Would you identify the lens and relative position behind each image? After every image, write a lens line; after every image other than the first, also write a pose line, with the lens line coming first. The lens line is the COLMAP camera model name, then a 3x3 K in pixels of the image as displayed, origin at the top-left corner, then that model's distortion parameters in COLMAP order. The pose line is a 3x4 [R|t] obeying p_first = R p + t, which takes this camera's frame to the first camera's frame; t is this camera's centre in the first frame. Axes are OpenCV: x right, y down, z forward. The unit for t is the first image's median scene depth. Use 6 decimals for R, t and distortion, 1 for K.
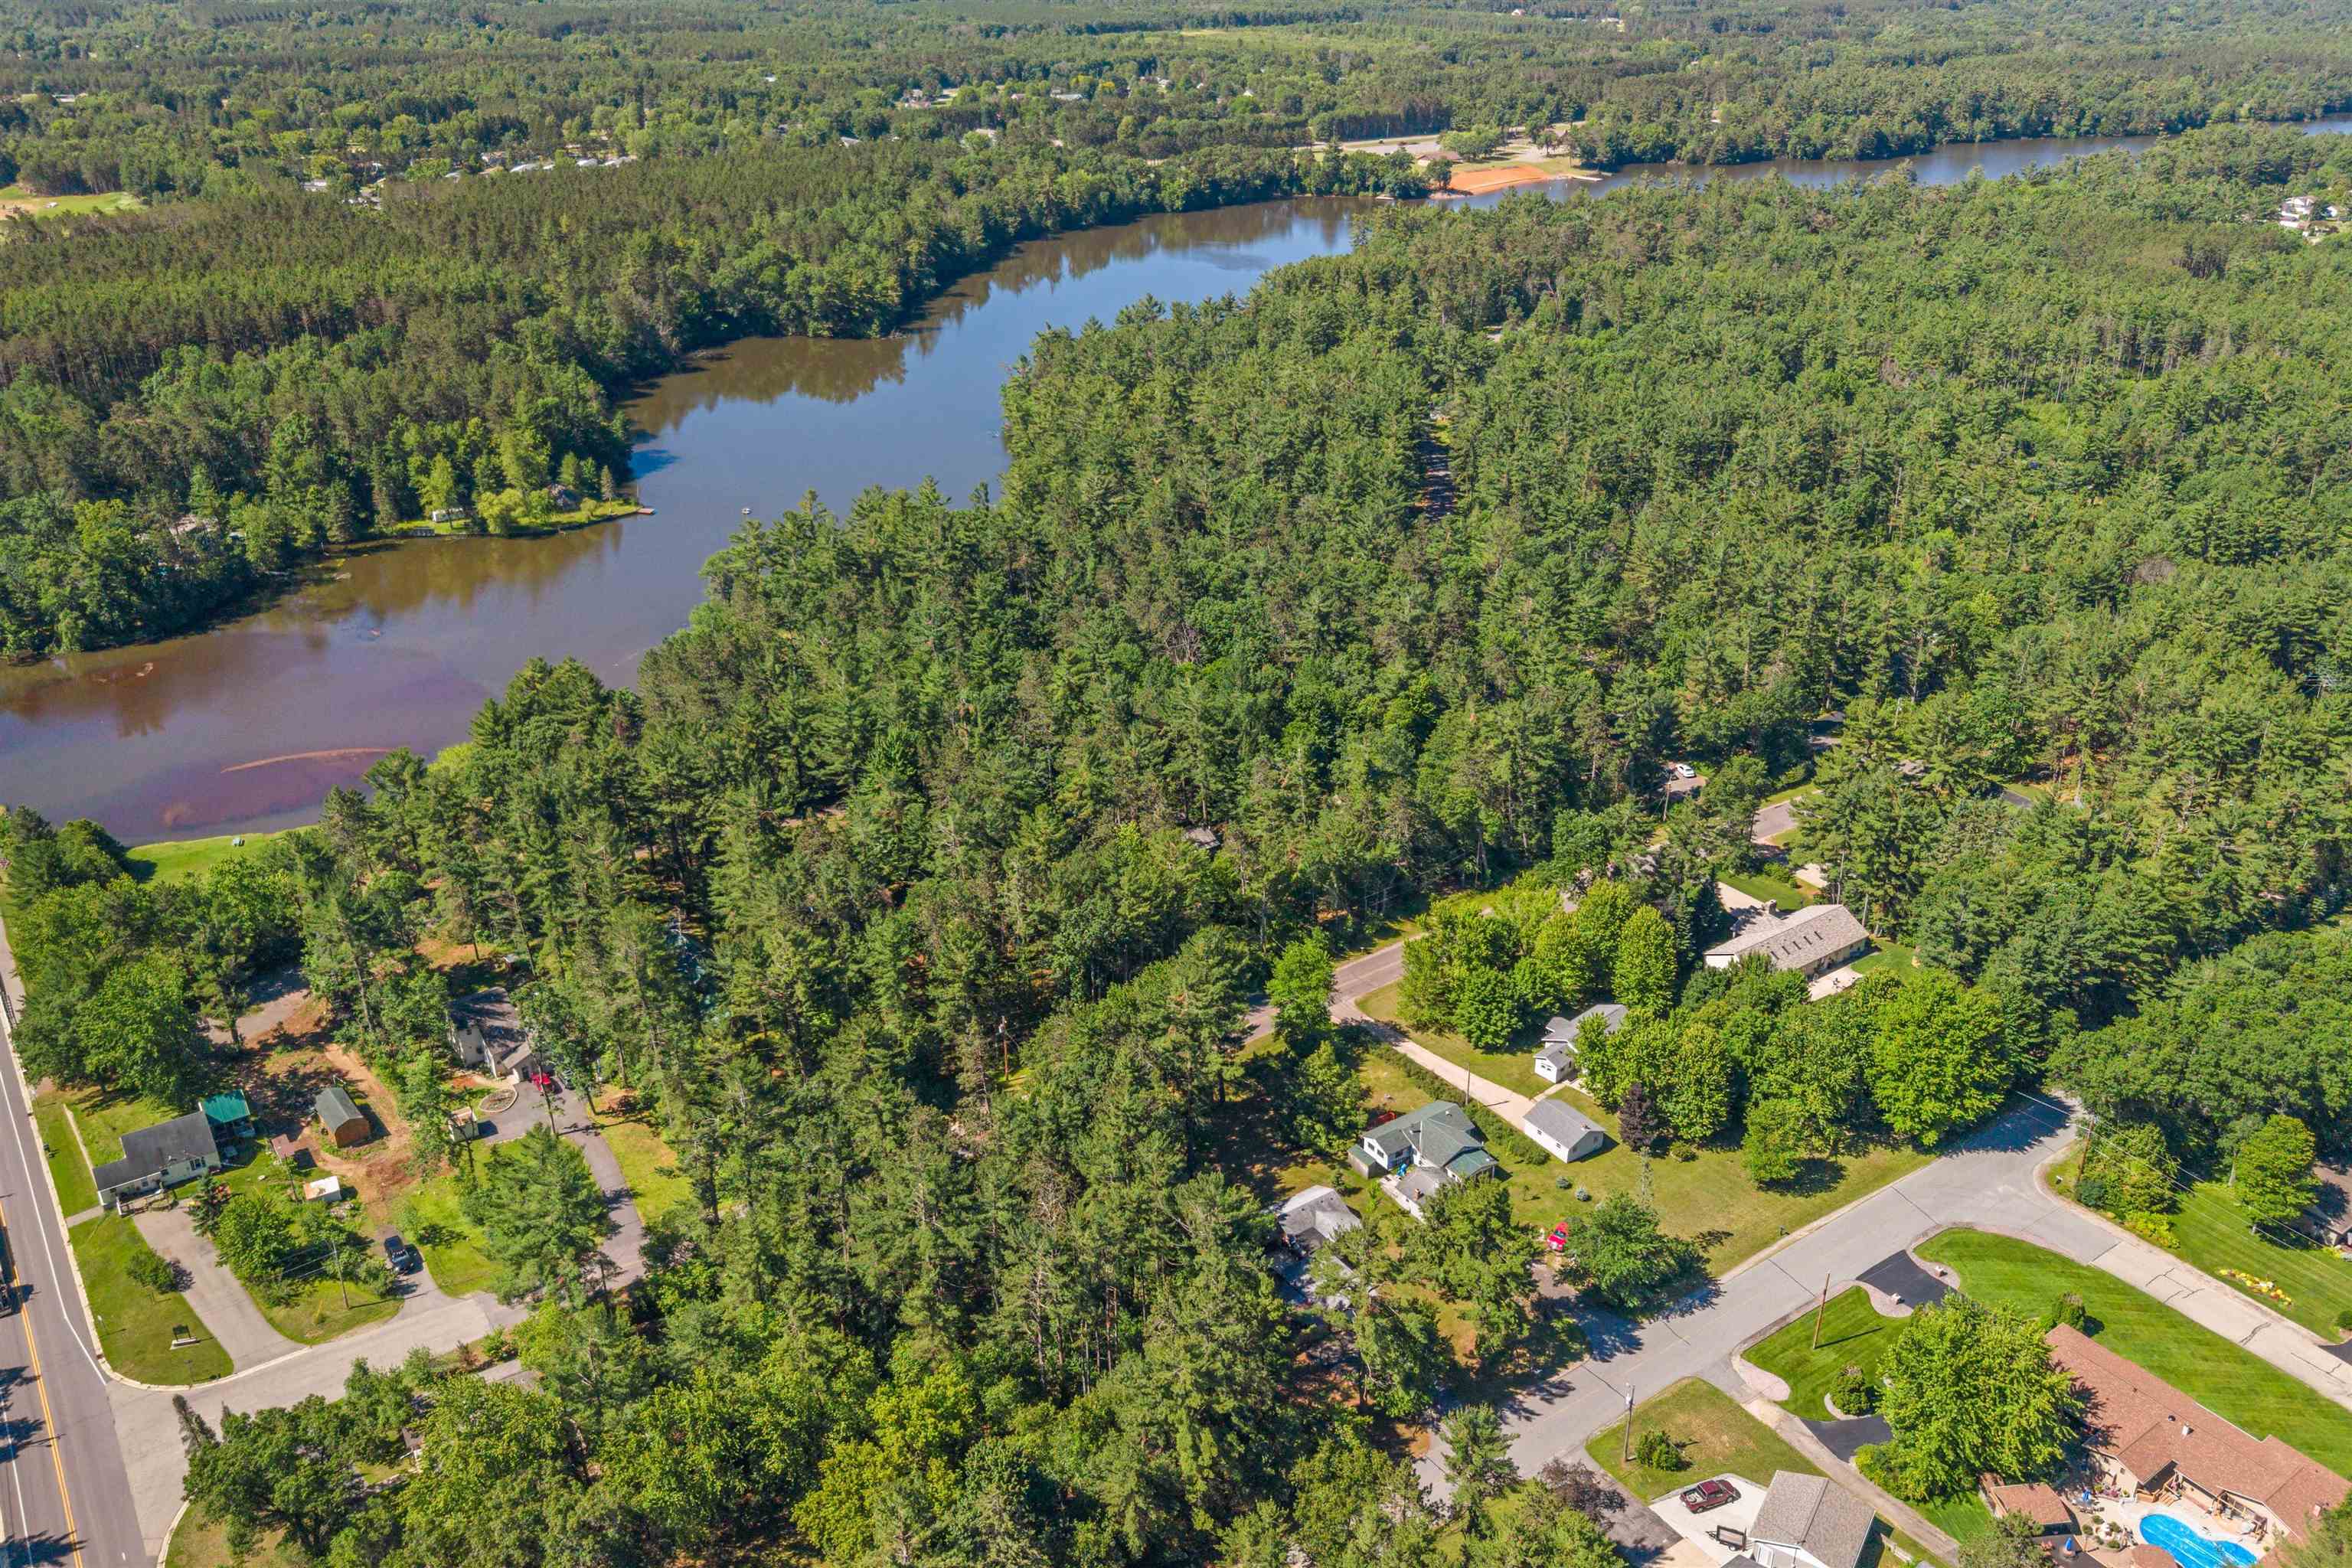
lens RADIAL K [[1889.2, 0, 1171.9], [0, 1889.2, 790.8], [0, 0, 1]] dist [0.030533, -0.042052]
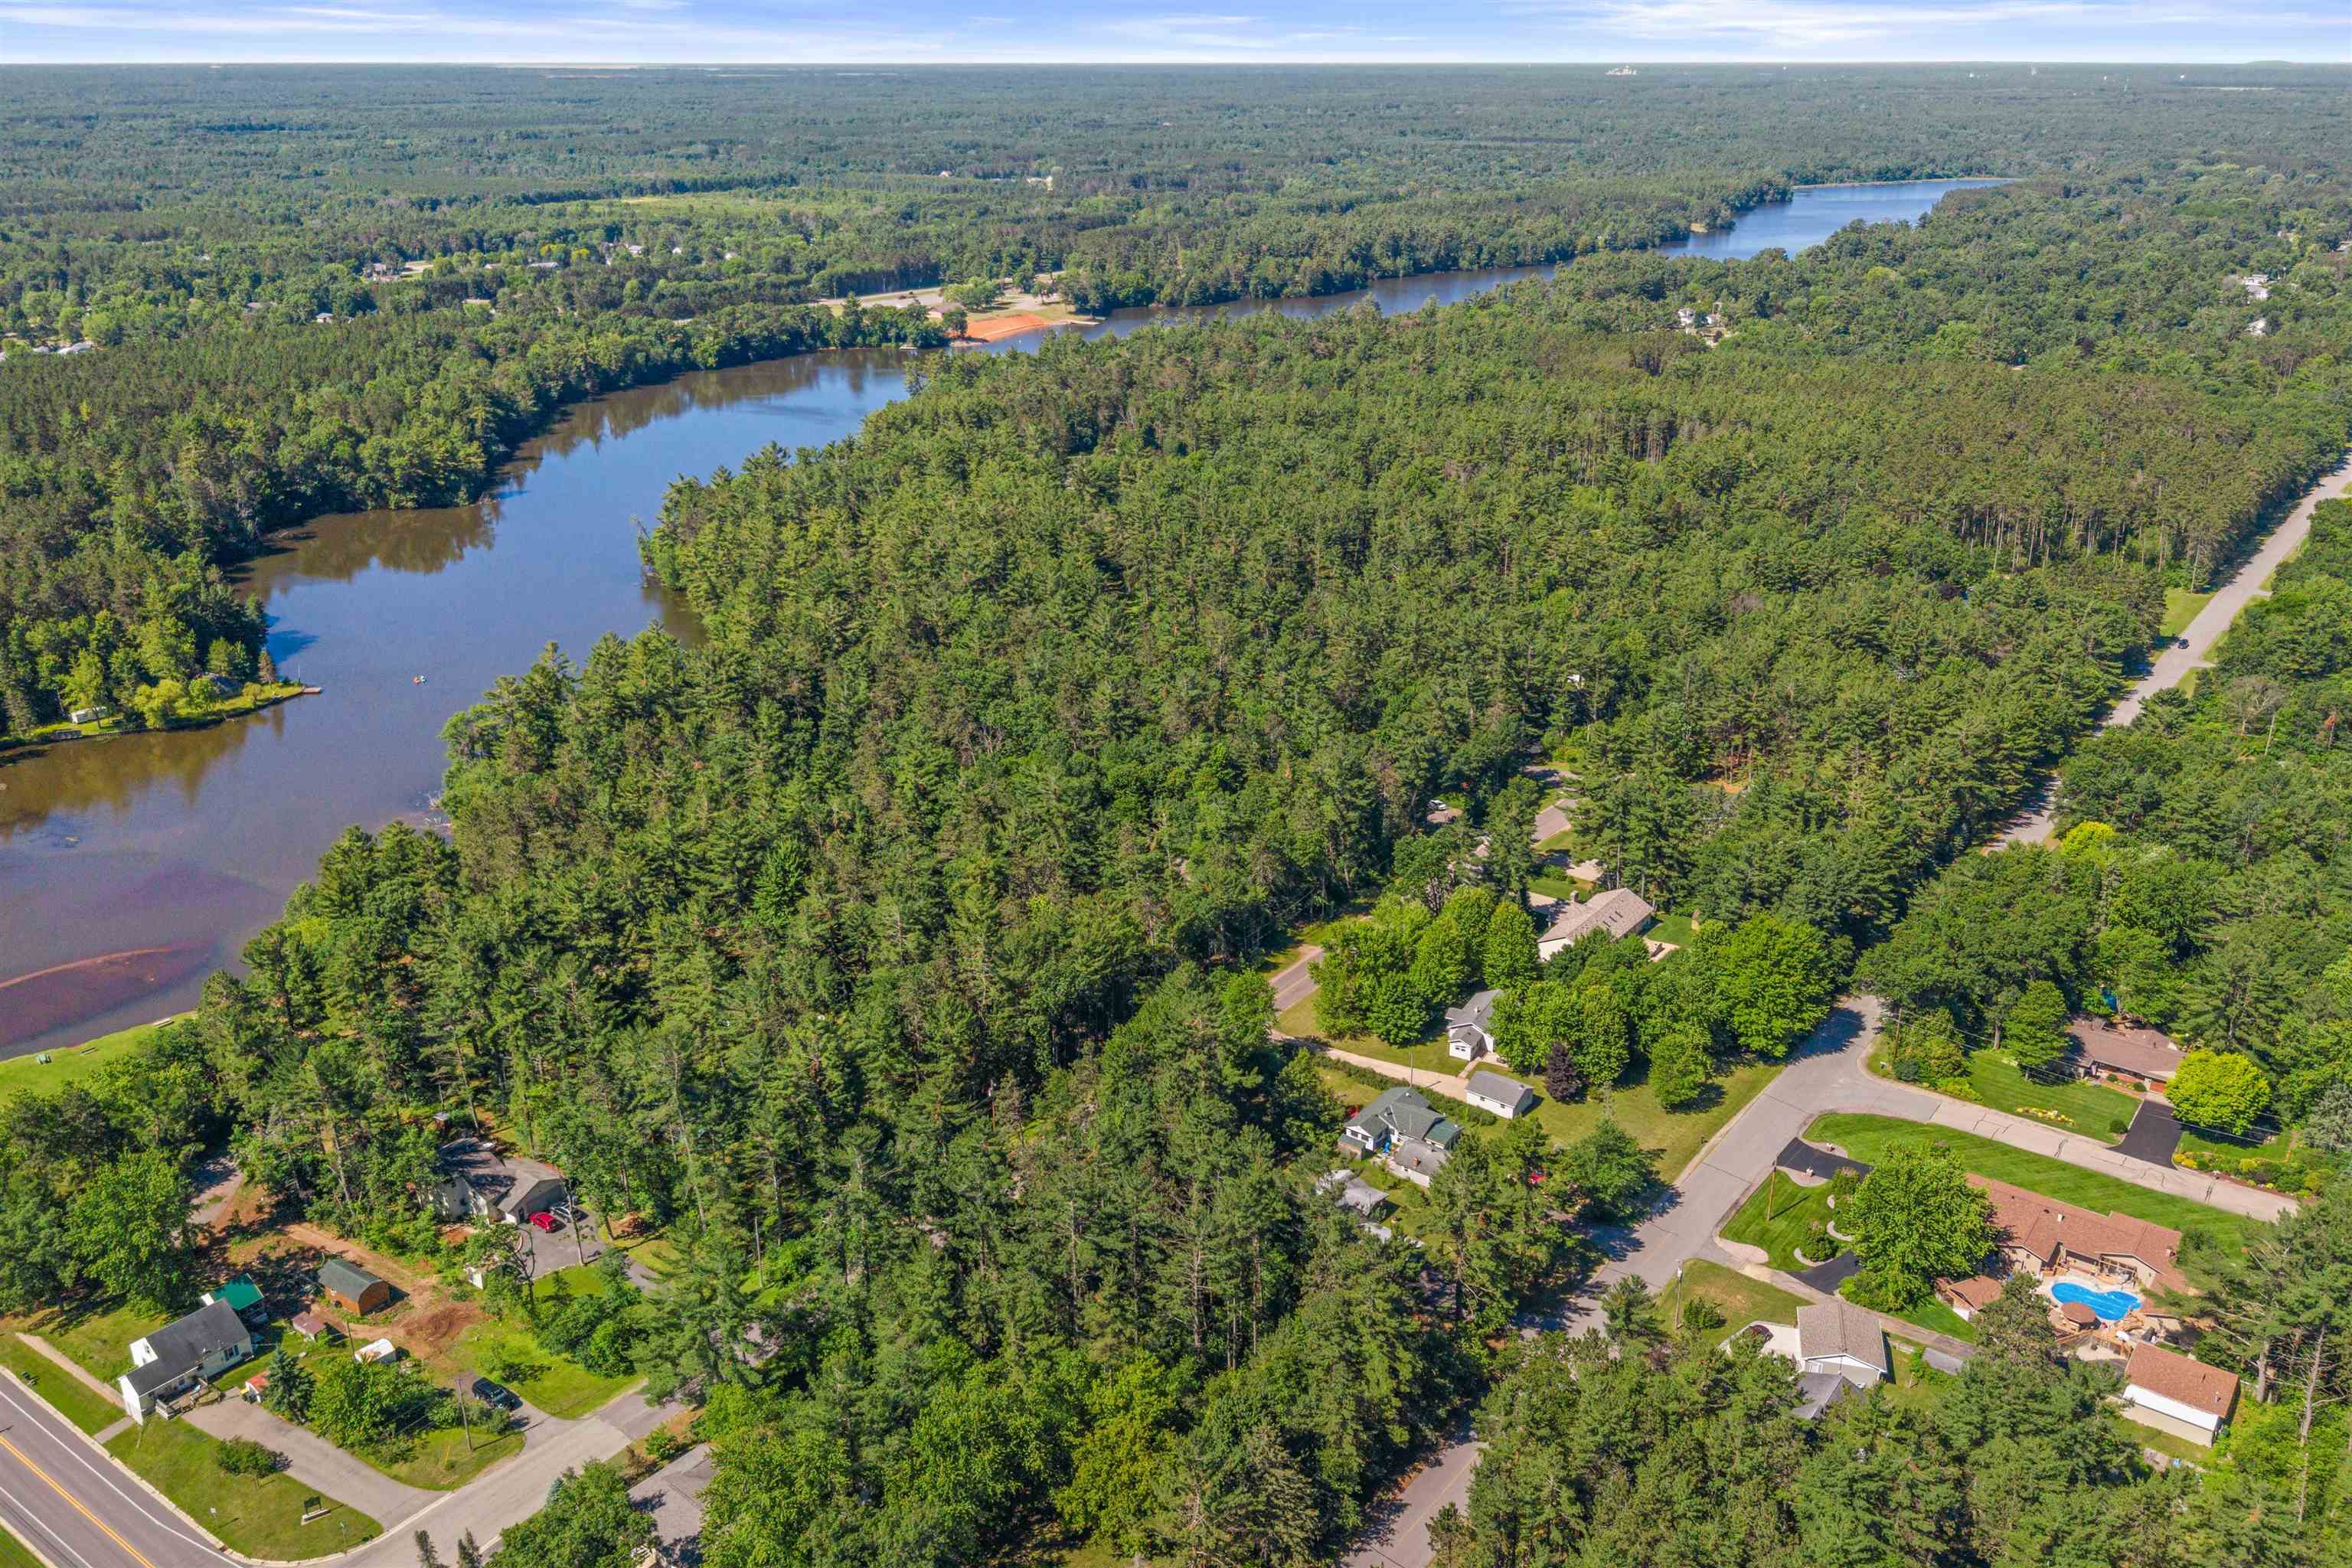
lens RADIAL K [[1889.2, 0, 1185.1], [0, 1889.2, 789.1], [0, 0, 1]] dist [0.030533, -0.042052]
pose [[0.951527, -0.114449, 0.285478, -0.212240], [0.136154, 0.989029, -0.057310, 0.025630], [-0.275787, 0.093401, 0.956670, -0.053212]]
